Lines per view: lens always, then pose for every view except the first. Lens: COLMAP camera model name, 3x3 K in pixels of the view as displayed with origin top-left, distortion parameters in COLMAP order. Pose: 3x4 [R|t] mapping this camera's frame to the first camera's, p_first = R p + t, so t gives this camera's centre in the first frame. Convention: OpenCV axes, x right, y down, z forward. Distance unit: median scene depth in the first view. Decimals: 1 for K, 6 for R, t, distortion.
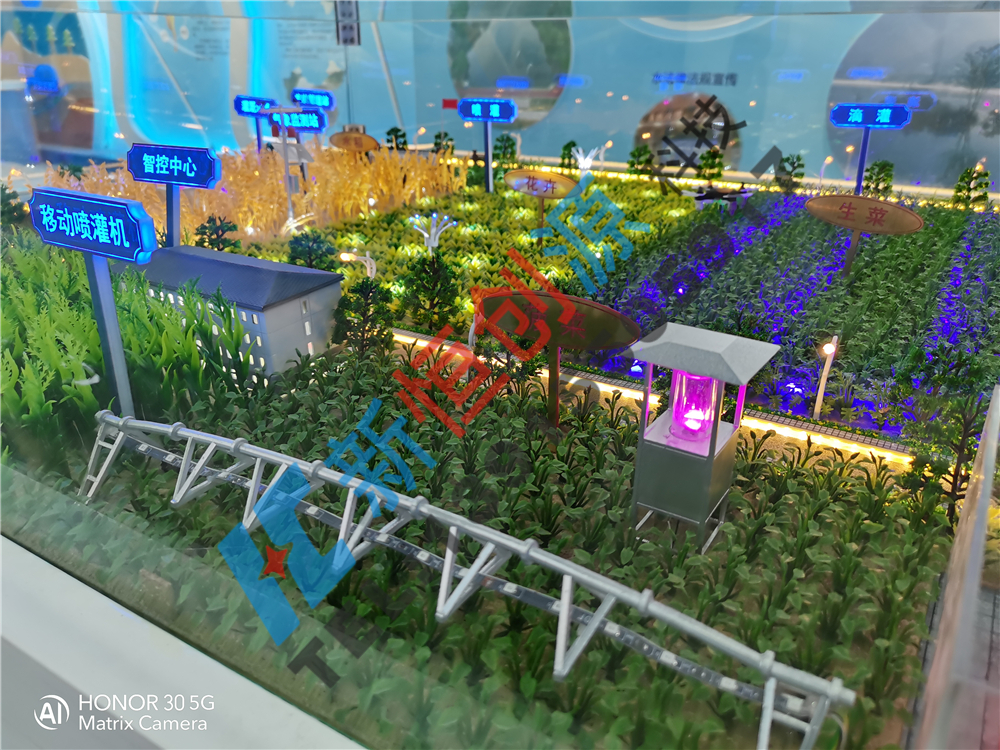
lens RADIAL K [[752.1, 0, 499.8], [0, 752.1, 411.9], [0, 0, 1]] dist [-0.005839, -0.004034]
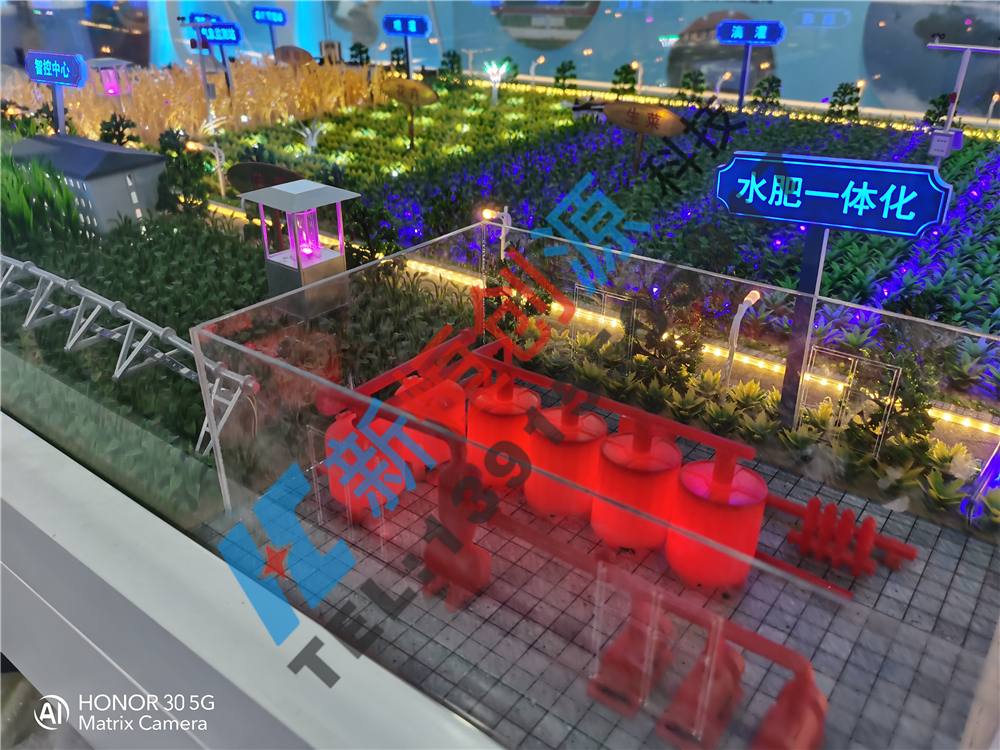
lens RADIAL K [[789.4, 0, 500.0], [0, 789.4, 375.0], [0, 0, 1]] dist [-0.002698, -0.013779]
pose [[0.996317, 0.038280, -0.076722, 0.265562], [-0.035918, 0.998844, 0.031941, 0.068988], [0.077856, -0.029067, 0.996541, -0.157181]]
